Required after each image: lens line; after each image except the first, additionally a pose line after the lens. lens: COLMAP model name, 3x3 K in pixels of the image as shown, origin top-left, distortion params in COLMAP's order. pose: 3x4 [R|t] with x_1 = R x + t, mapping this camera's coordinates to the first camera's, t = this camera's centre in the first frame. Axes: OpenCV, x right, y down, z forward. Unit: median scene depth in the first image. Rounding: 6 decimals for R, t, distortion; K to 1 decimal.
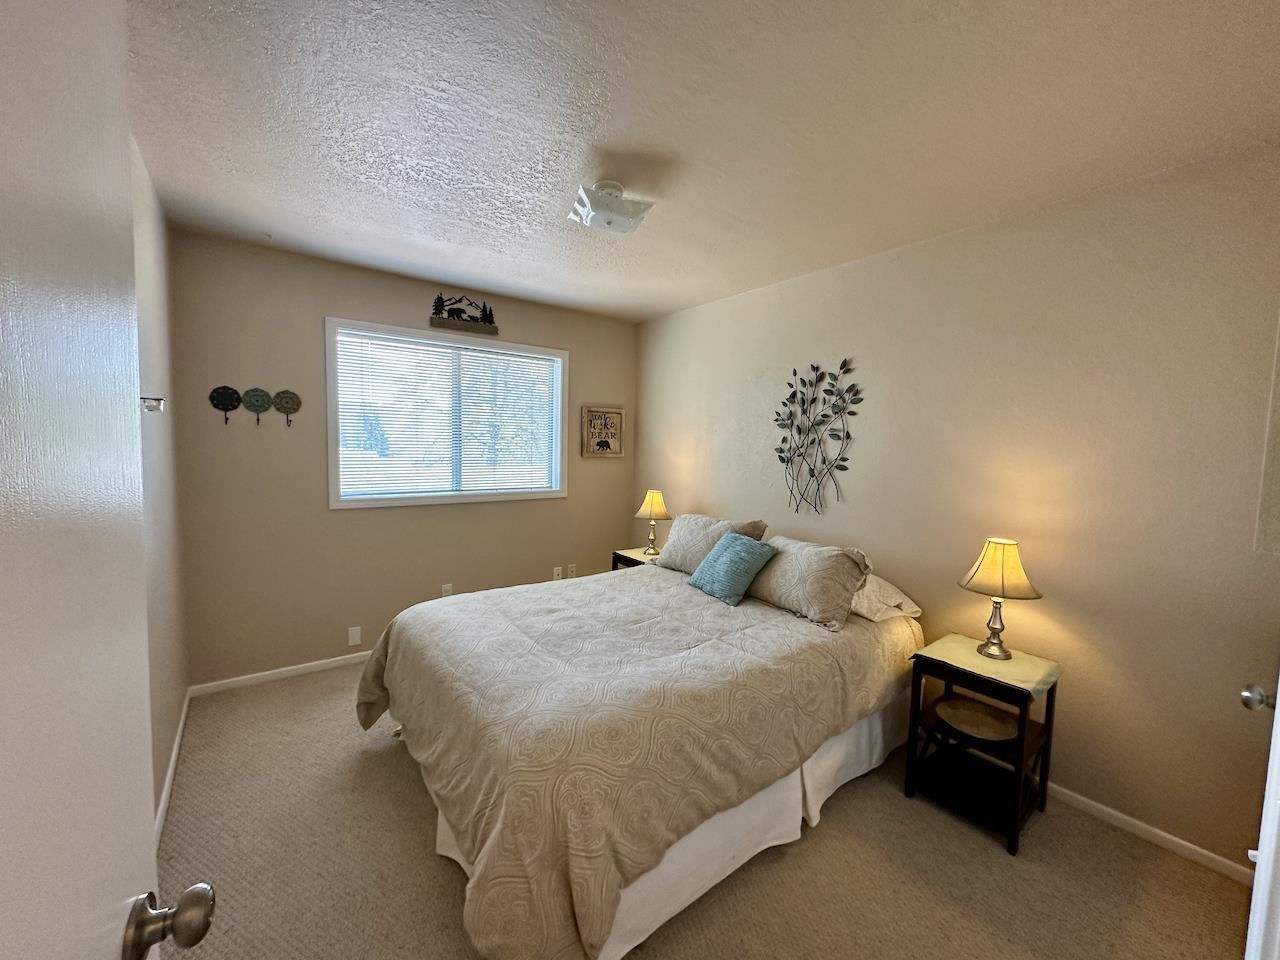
lens RADIAL K [[508.7, 0, 641.4], [0, 508.7, 479.0], [0, 0, 1]] dist [-0.002061, 0.000087]
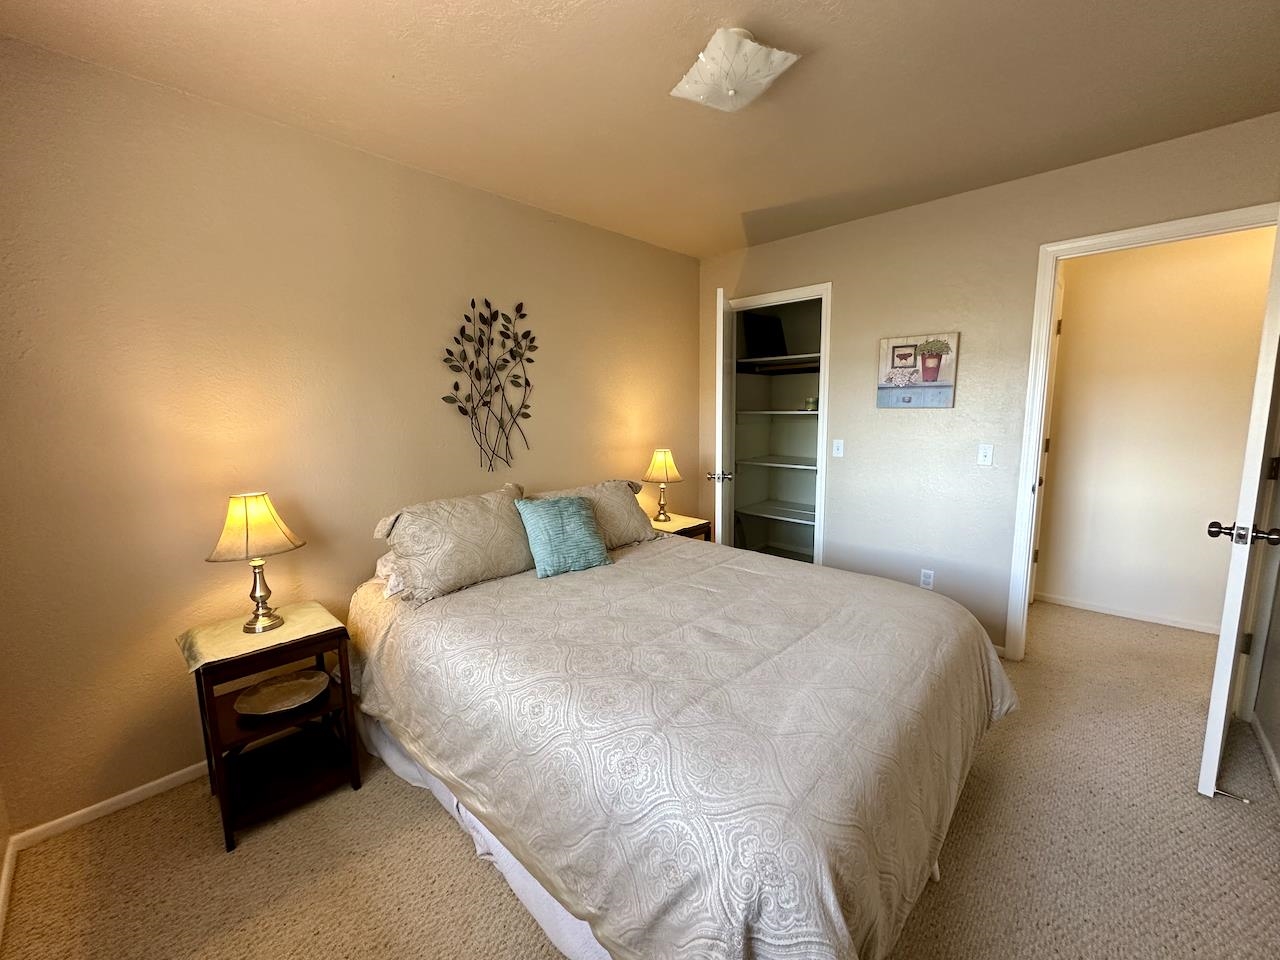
lens RADIAL K [[508.7, 0, 641.4], [0, 508.7, 479.0], [0, 0, 1]] dist [-0.002061, 0.000087]
pose [[-0.163858, -0.160529, 0.973335, -0.620310], [0.081552, 0.981089, 0.175537, -0.055220], [-0.983107, 0.108140, -0.147668, 0.924267]]
